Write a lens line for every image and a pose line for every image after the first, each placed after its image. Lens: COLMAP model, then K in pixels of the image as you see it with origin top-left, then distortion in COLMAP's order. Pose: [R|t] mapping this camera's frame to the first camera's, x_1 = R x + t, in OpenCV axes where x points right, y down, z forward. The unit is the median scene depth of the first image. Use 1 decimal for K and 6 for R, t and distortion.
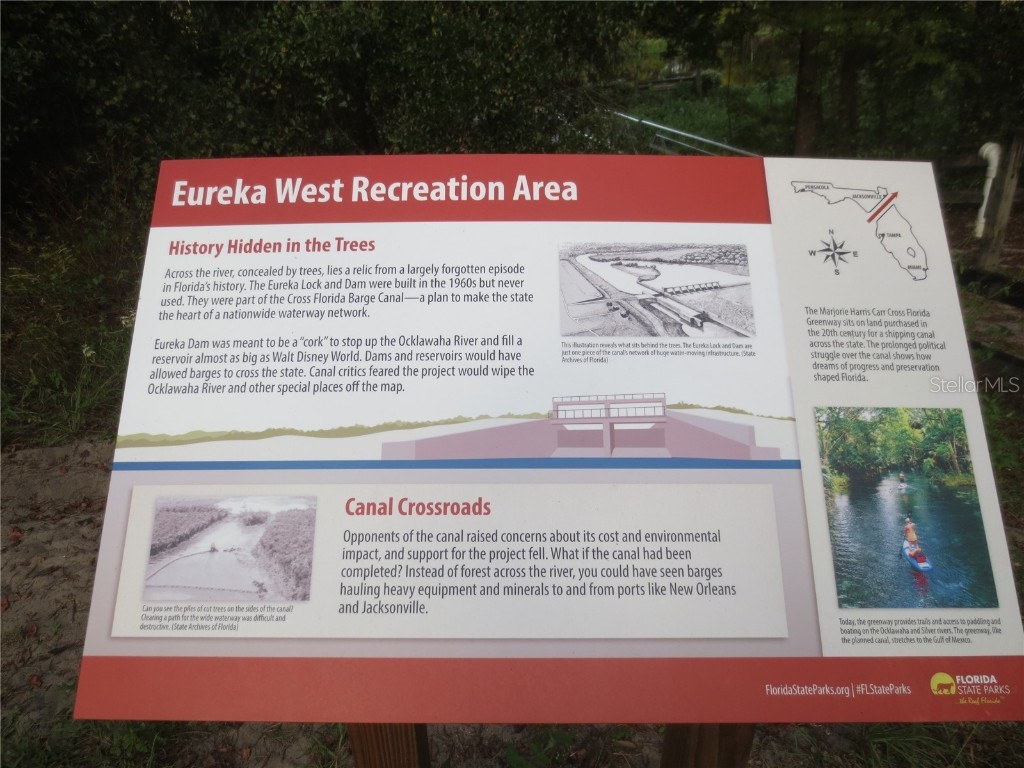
lens RADIAL K [[728.0, 0, 512.3], [0, 728.0, 383.7], [0, 0, 1]] dist [-0.034464, 0.020589]
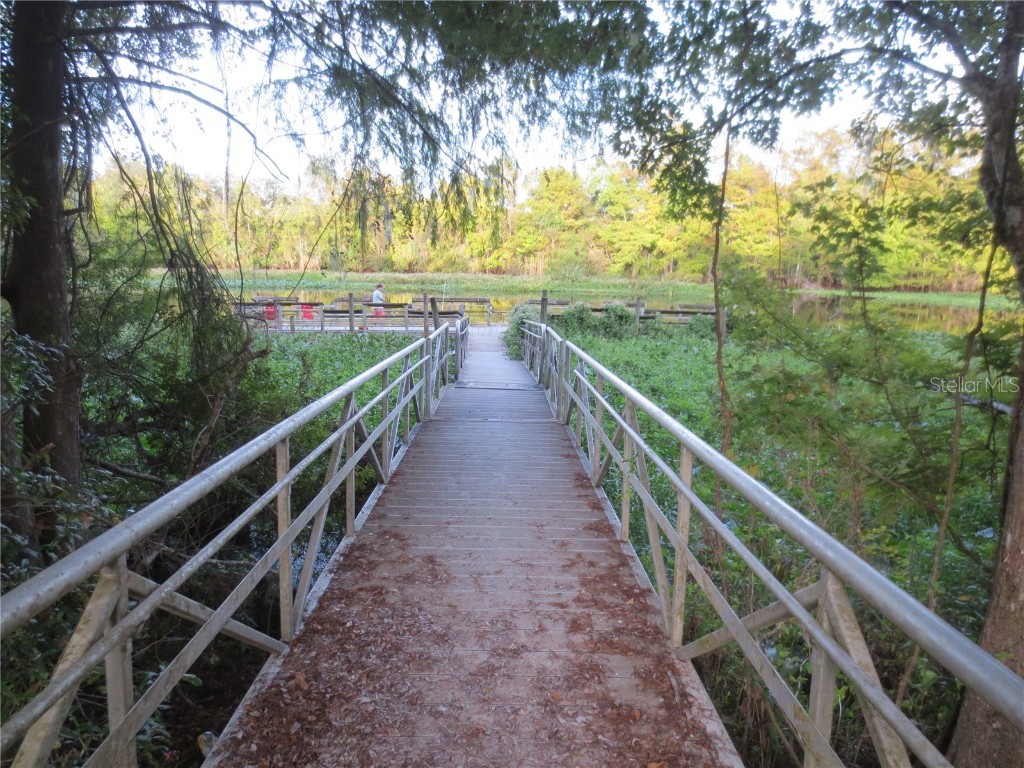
lens RADIAL K [[728.0, 0, 511.7], [0, 728.0, 383.8], [0, 0, 1]] dist [-0.034464, 0.020589]
pose [[0.989144, 0.133600, -0.061203, 0.097513], [-0.145678, 0.946202, -0.288927, -0.104793], [0.019310, 0.294706, 0.955393, 0.299553]]
